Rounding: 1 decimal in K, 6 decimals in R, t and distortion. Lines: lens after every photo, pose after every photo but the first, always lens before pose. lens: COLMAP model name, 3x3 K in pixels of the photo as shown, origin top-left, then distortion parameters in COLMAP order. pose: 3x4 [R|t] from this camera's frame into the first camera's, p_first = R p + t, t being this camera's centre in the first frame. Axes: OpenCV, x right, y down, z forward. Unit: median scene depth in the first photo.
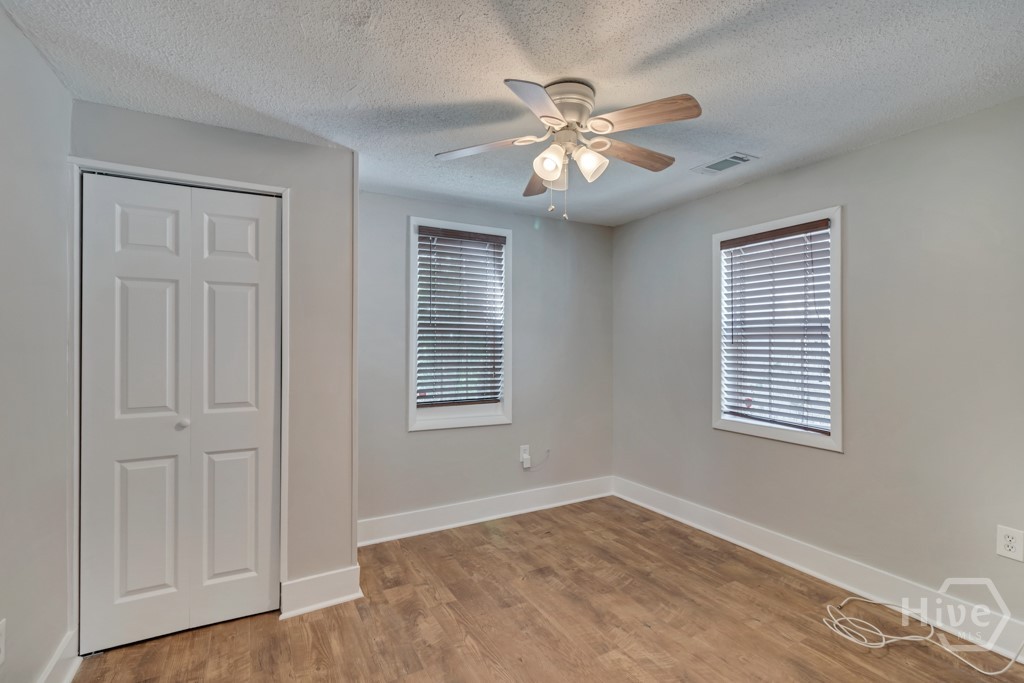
lens RADIAL K [[476.7, 0, 513.2], [0, 476.7, 338.6], [0, 0, 1]] dist [-0.001196, -0.000200]
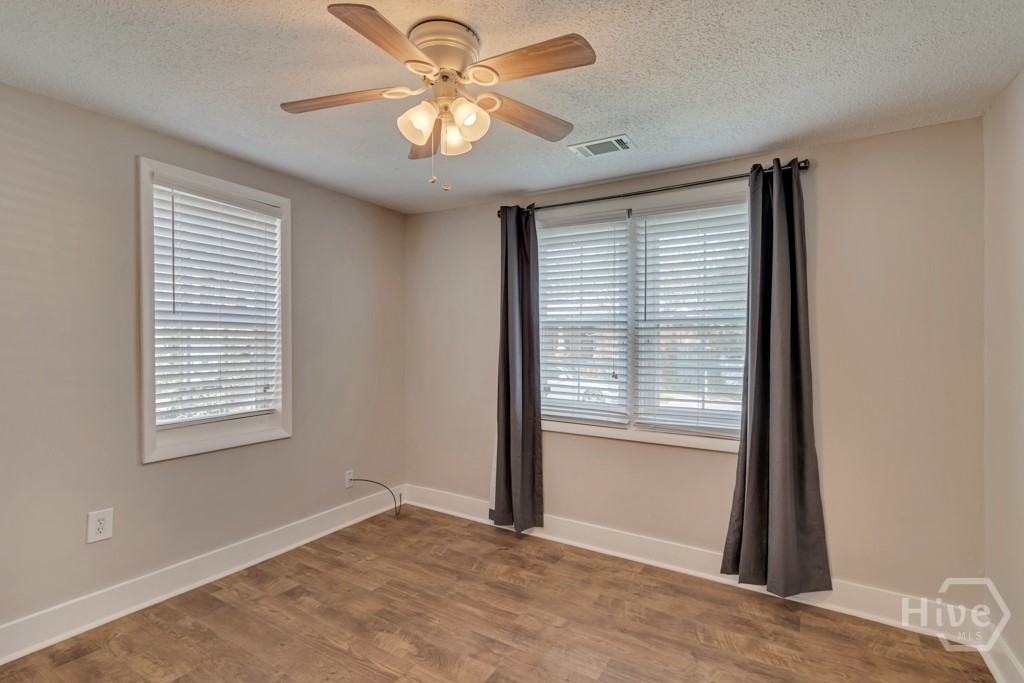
lens RADIAL K [[476.7, 0, 513.2], [0, 476.7, 338.6], [0, 0, 1]] dist [-0.001196, -0.000200]
pose [[-0.863795, -0.005688, -0.503810, 0.661873], [0.000896, 0.999917, -0.012825, 0.019080], [0.503842, -0.011529, -0.863719, 1.849888]]
